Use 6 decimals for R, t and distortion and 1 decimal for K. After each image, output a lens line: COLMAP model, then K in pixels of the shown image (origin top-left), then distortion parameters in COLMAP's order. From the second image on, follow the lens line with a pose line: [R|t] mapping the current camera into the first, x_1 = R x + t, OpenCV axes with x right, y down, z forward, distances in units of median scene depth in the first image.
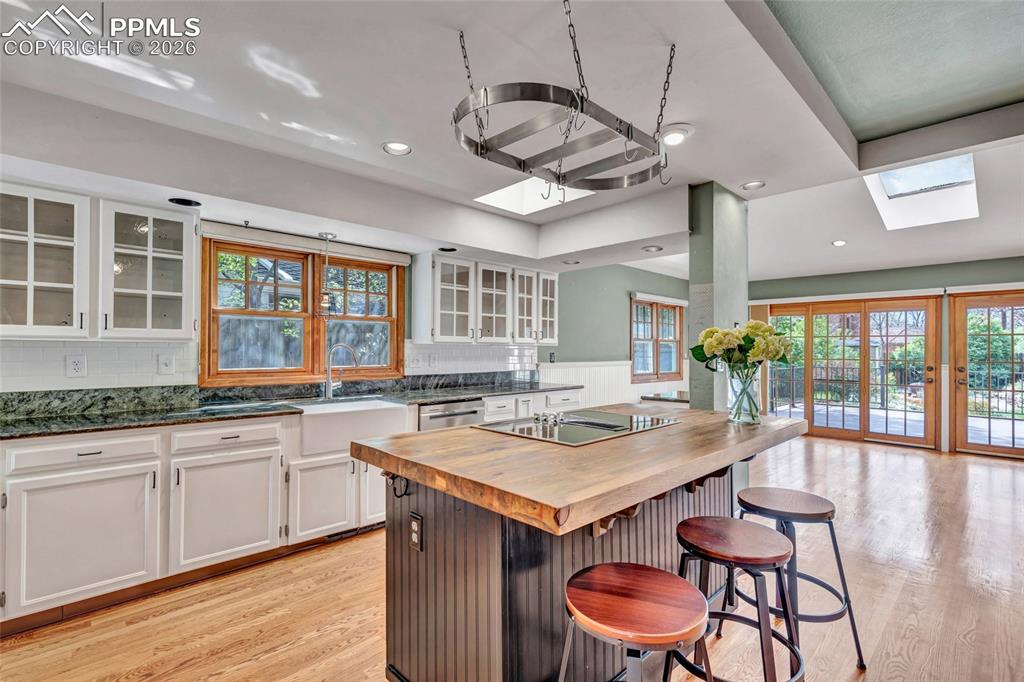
lens RADIAL K [[463.0, 0, 513.4], [0, 463.0, 347.2], [0, 0, 1]] dist [0.001145, 0.000086]
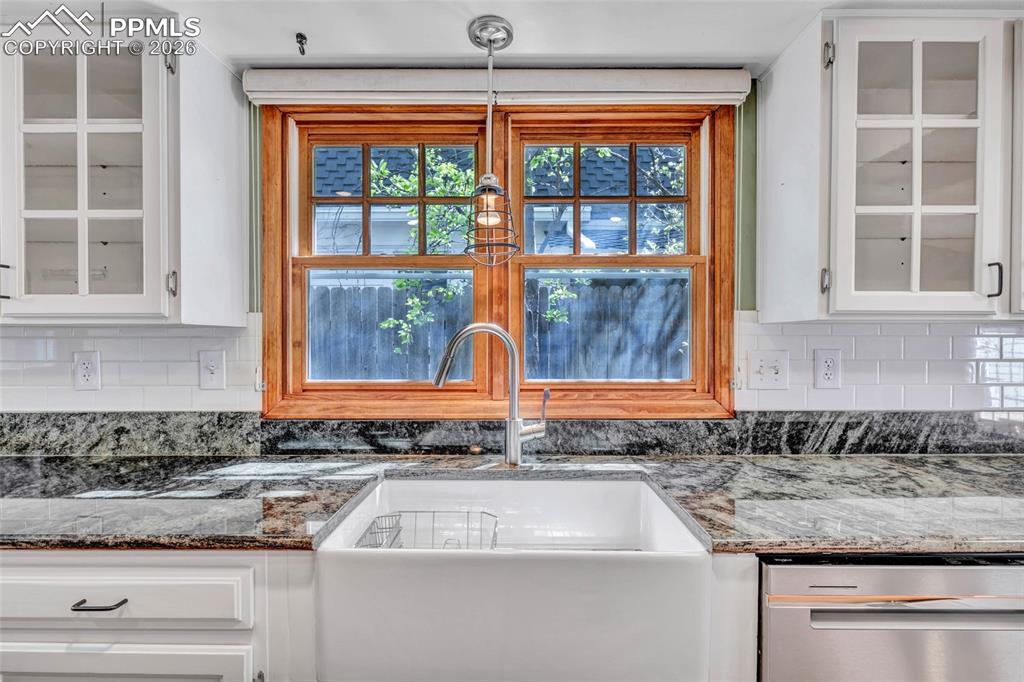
lens RADIAL K [[463.0, 0, 513.4], [0, 463.0, 347.2], [0, 0, 1]] dist [0.001145, 0.000086]
pose [[0.721490, 0.001278, -0.692423, -0.119784], [0.007336, 0.999928, 0.009489, 0.007384], [0.692386, -0.011926, 0.721429, 0.685015]]
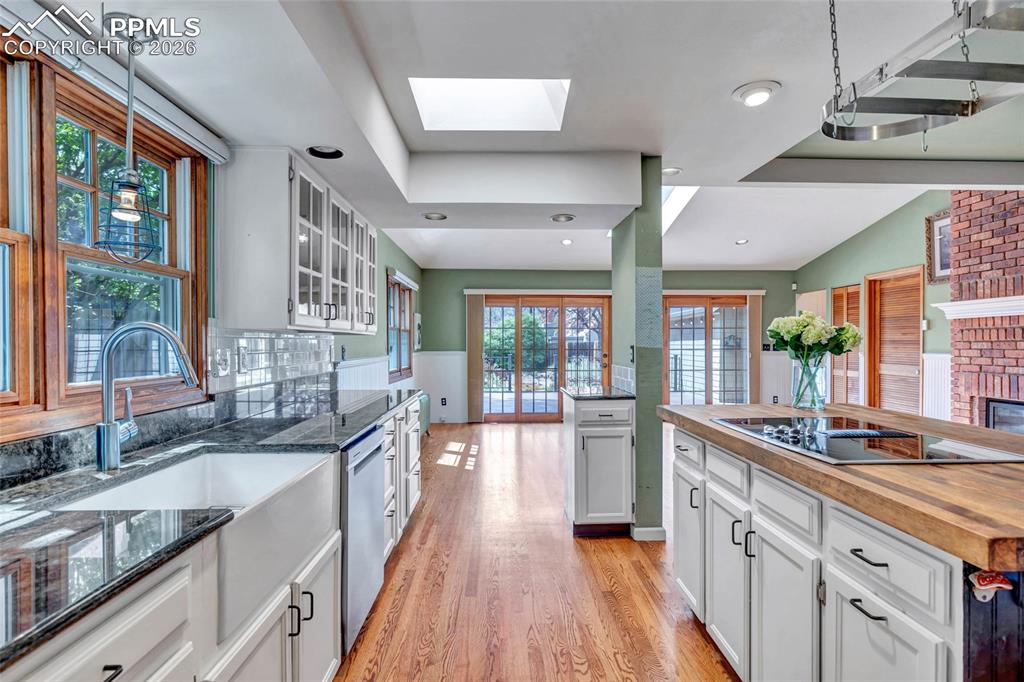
lens RADIAL K [[516.2, 0, 512.0], [0, 516.2, 341.0], [0, 0, 1]] dist [-0.000355, 0.000082]
pose [[0.672261, -0.002069, 0.740311, -0.464861], [-0.002121, 0.999987, 0.004721, 0.003960], [-0.740311, -0.004743, 0.672248, 0.460093]]
